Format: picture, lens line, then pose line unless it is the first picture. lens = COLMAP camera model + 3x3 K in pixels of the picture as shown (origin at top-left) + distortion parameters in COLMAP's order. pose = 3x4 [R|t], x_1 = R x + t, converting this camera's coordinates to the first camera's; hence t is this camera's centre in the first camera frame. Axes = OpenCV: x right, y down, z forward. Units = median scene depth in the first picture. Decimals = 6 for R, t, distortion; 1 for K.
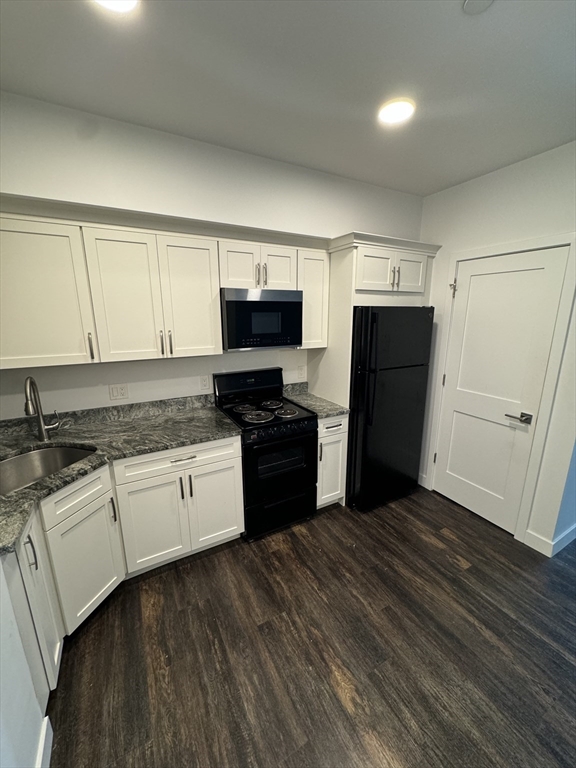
lens RADIAL K [[307.3, 0, 288.4], [0, 307.3, 382.9], [0, 0, 1]] dist [-0.001111, 0.000066]
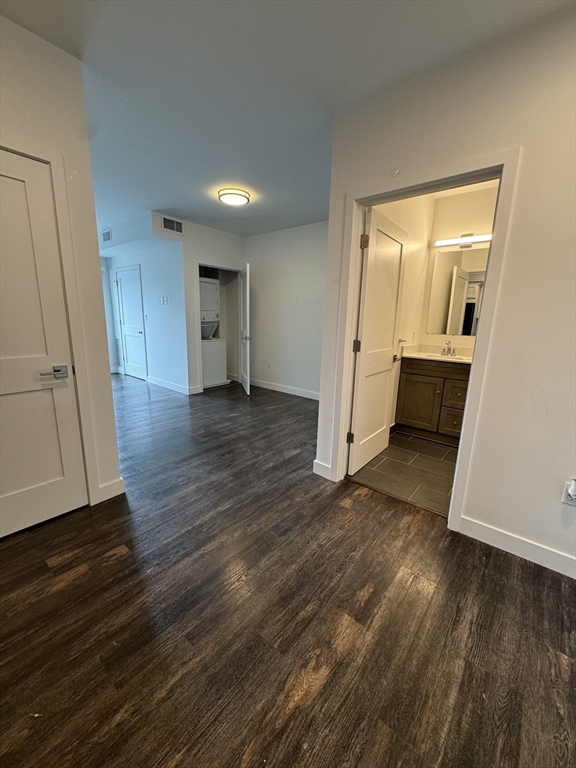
lens RADIAL K [[307.3, 0, 288.4], [0, 307.3, 382.9], [0, 0, 1]] dist [-0.001111, 0.000066]
pose [[-0.366504, -0.202425, 0.908129, -0.234215], [0.184153, 0.940955, 0.284062, 0.019627], [-0.912010, 0.271345, -0.307587, 0.699802]]
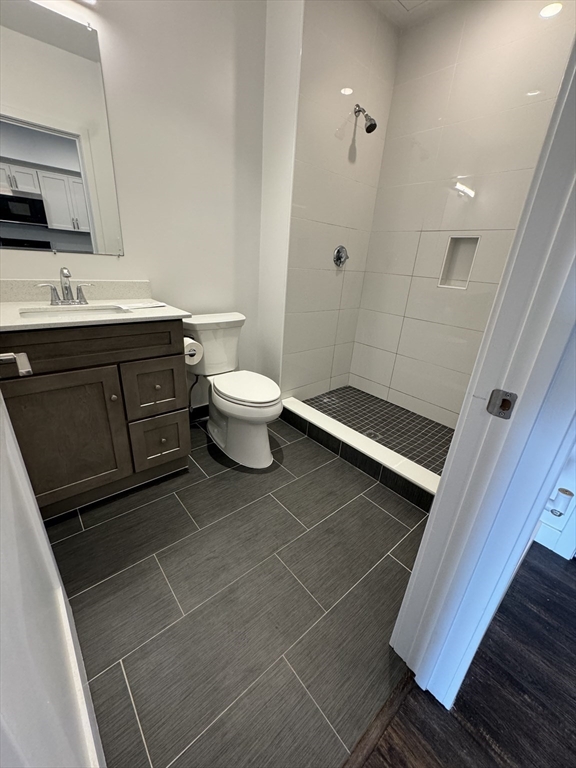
lens RADIAL K [[307.3, 0, 288.4], [0, 307.3, 382.9], [0, 0, 1]] dist [-0.001111, 0.000066]
pose [[-0.977218, 0.018890, -0.211395, 0.625108], [-0.106416, 0.818169, 0.565044, 0.198482], [0.183630, 0.574667, -0.797520, 0.140620]]
